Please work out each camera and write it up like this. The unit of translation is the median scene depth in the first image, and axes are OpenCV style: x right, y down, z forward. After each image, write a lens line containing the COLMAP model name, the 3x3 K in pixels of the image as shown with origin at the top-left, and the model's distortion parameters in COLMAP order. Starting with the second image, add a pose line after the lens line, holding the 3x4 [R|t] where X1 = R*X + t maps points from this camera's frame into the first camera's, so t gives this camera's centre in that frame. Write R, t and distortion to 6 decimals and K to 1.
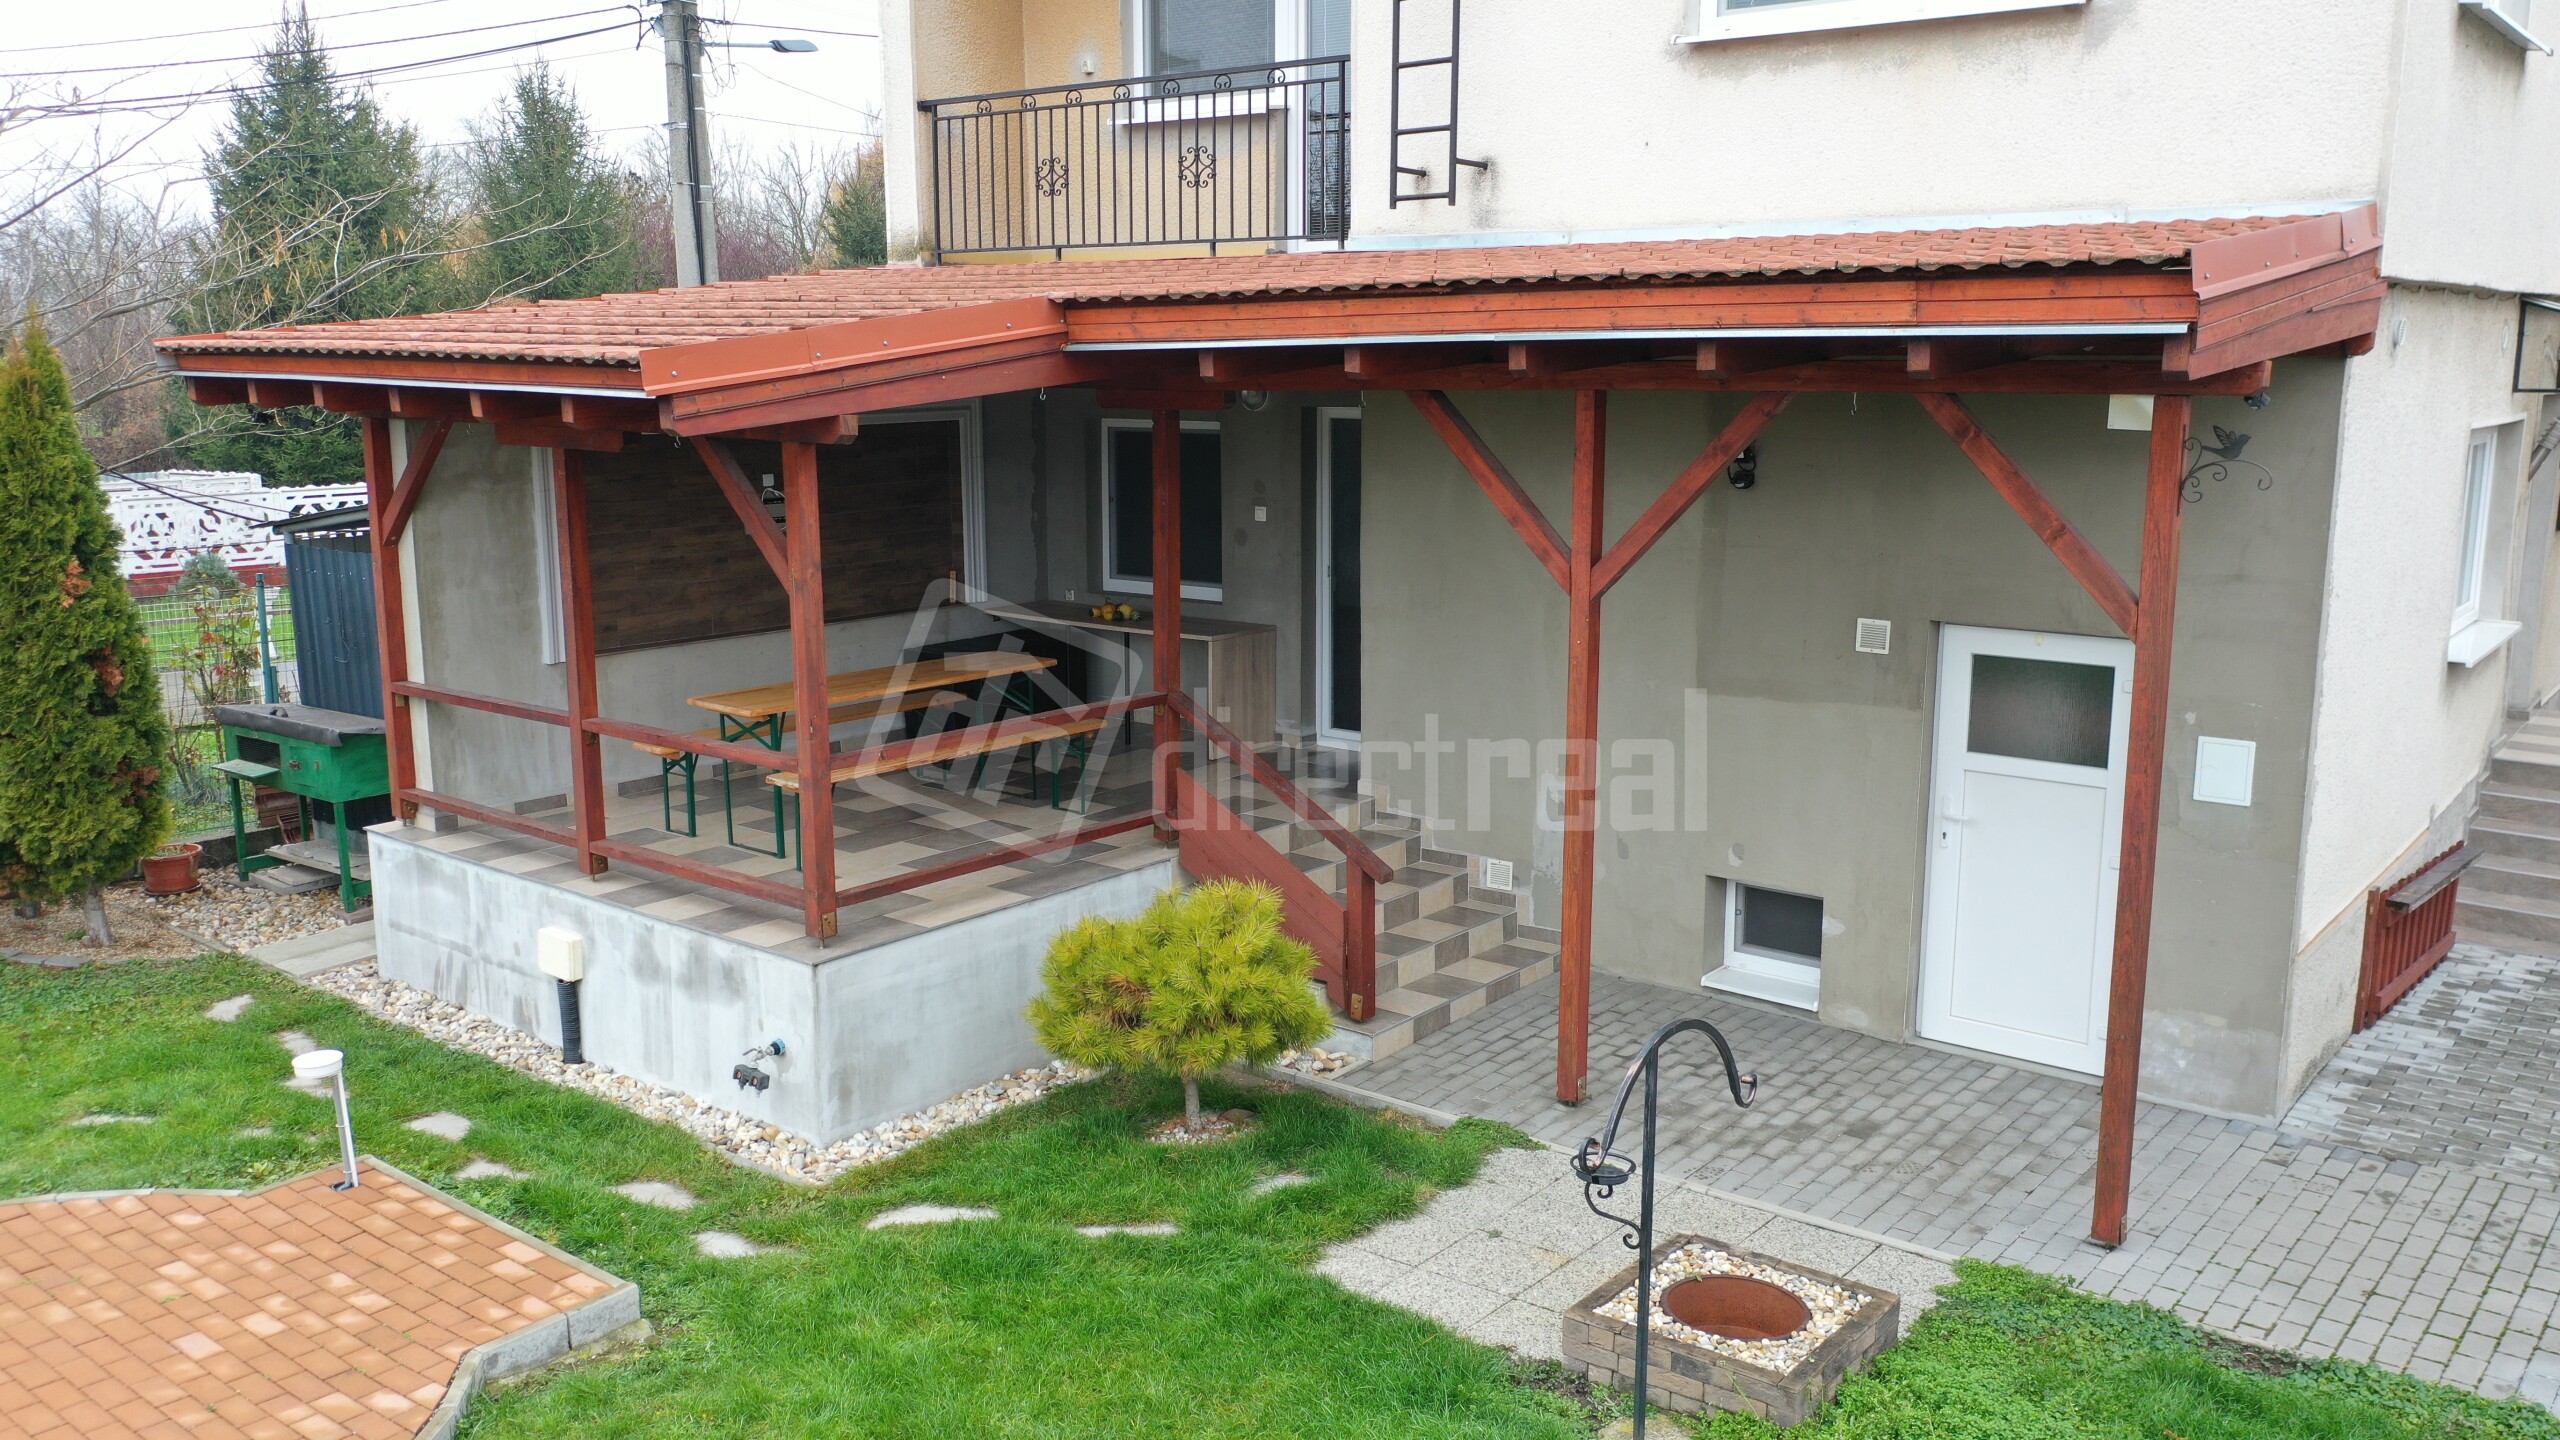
lens RADIAL K [[2034.5, 0, 1260.4], [0, 2034.5, 729.3], [0, 0, 1]] dist [0.000620, -0.002107]
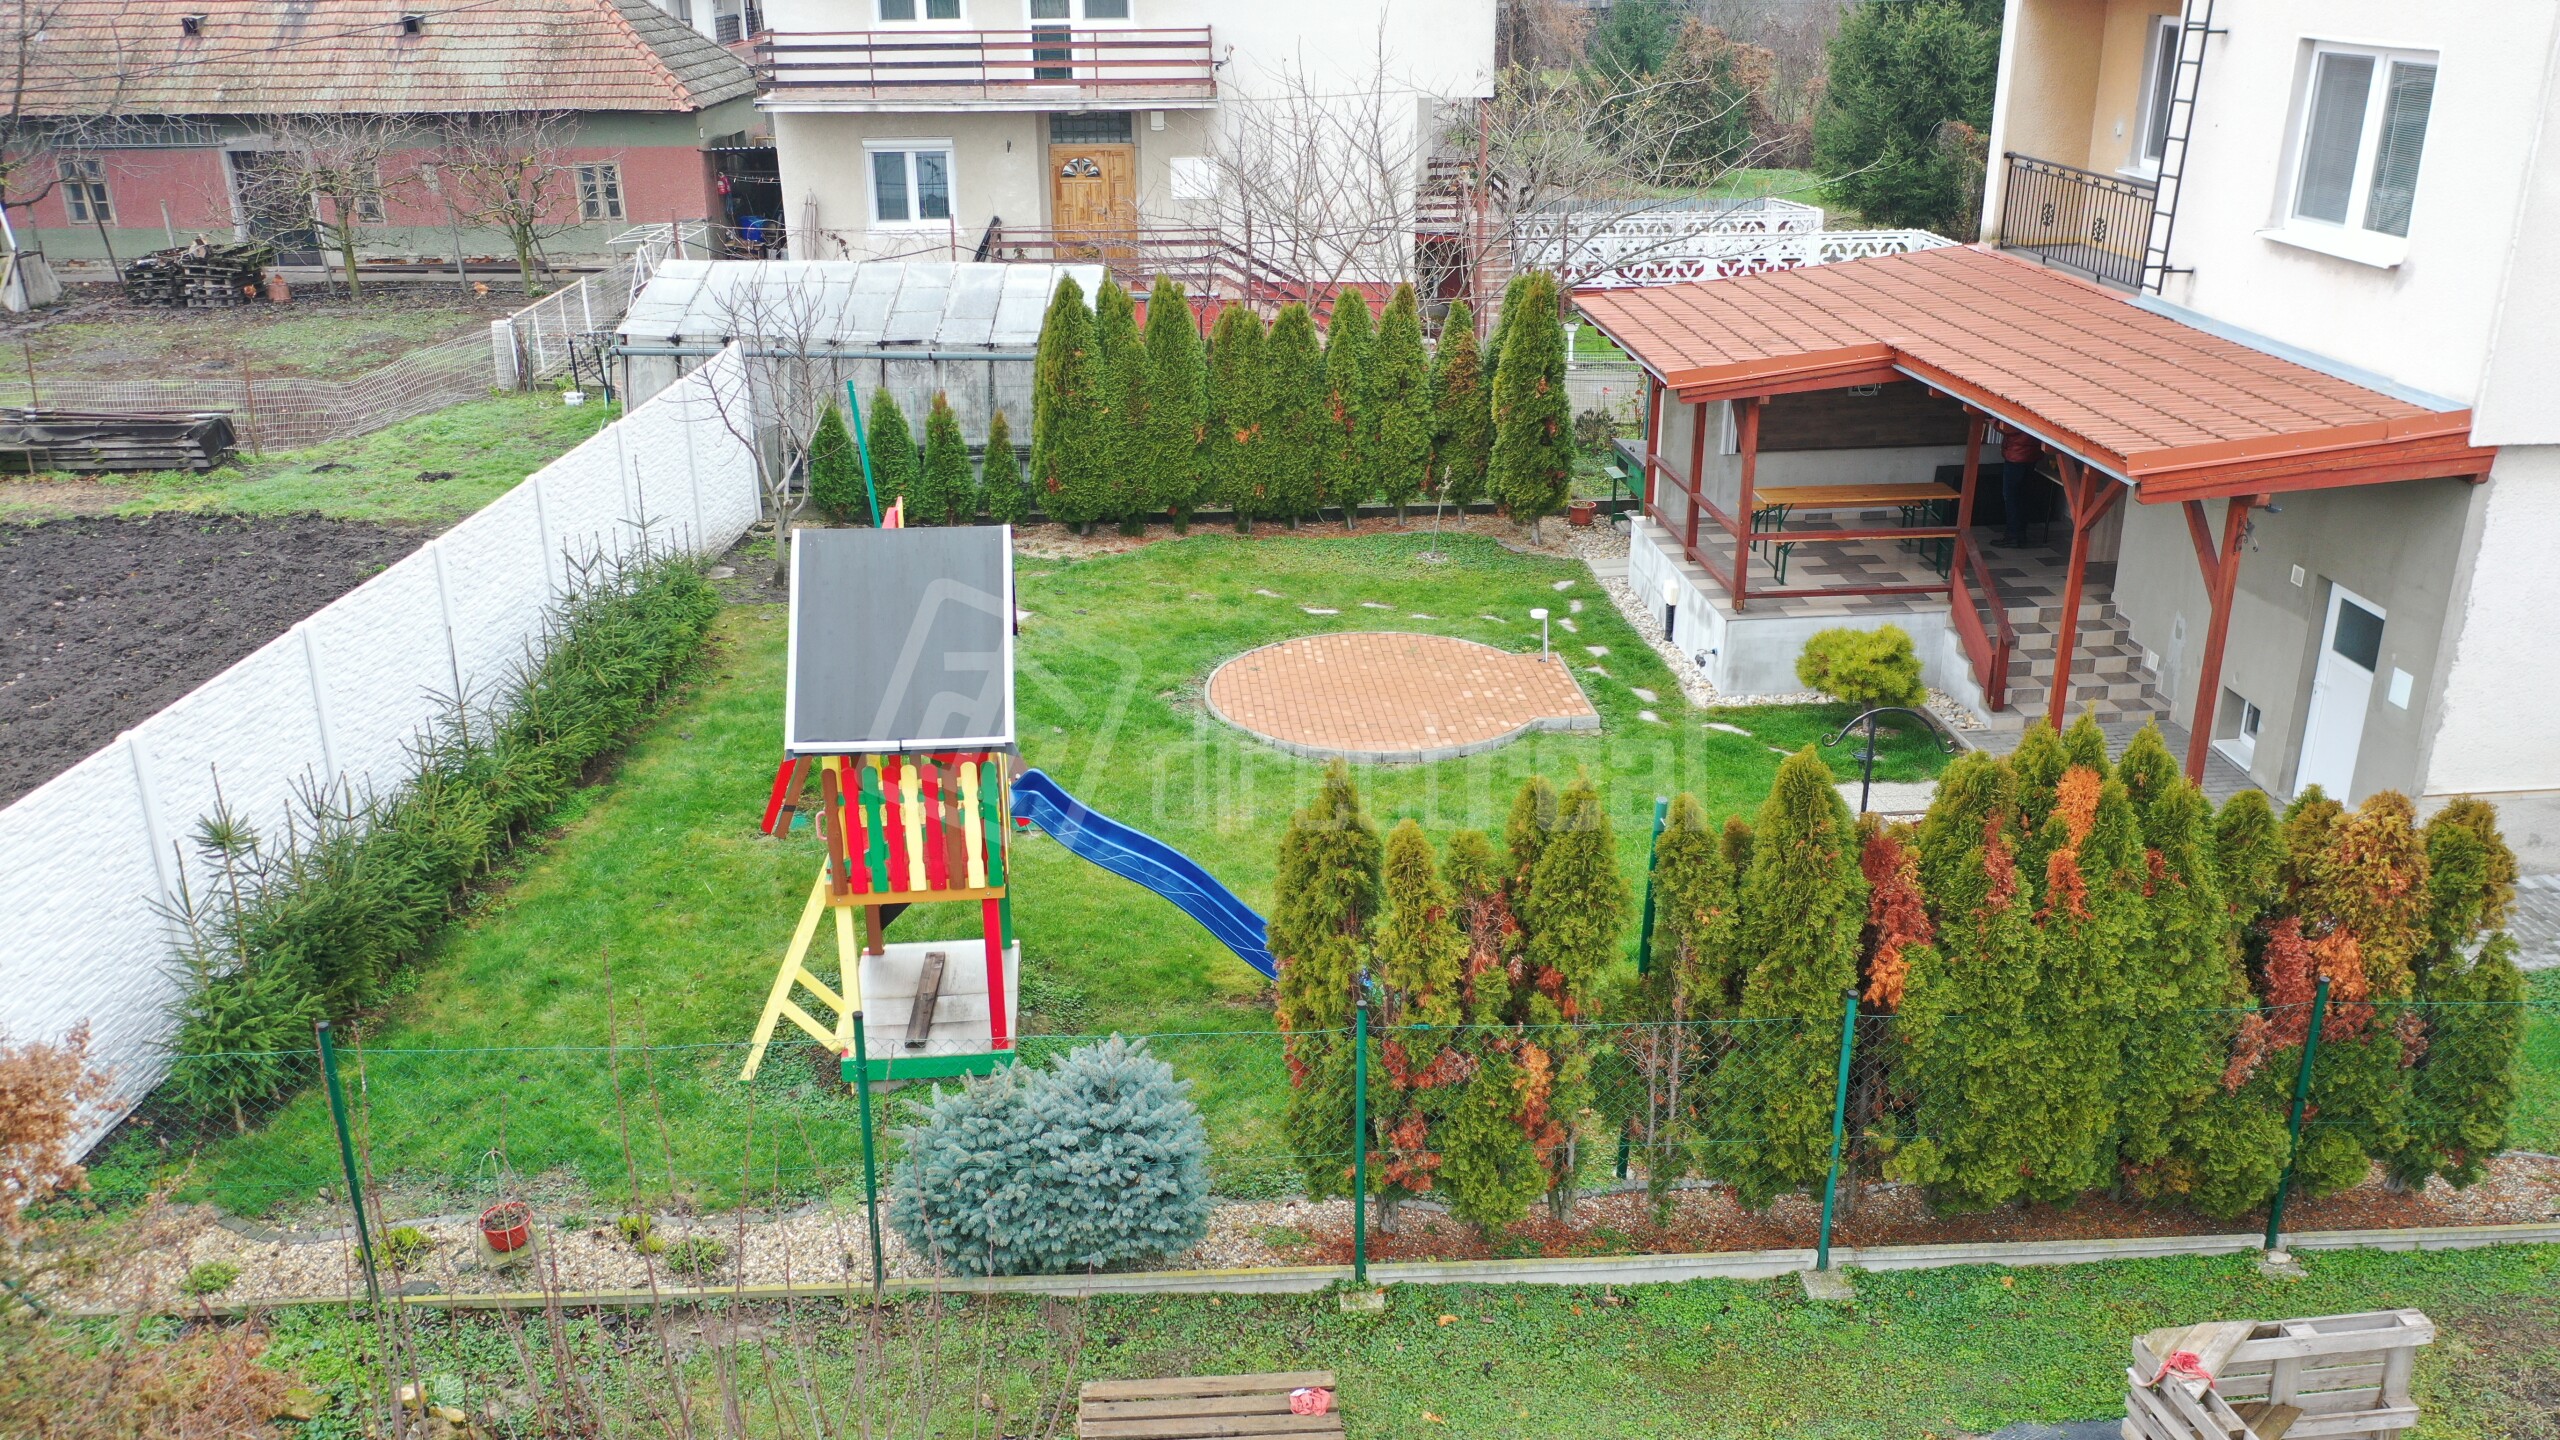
lens RADIAL K [[2031.7, 0, 1261.1], [0, 2031.7, 727.8], [0, 0, 1]] dist [0.005740, 0.003939]
pose [[0.691856, 0.258690, -0.674103, 0.969232], [-0.125194, 0.962453, 0.240854, -0.249102], [0.711099, -0.082242, 0.698265, -0.982785]]
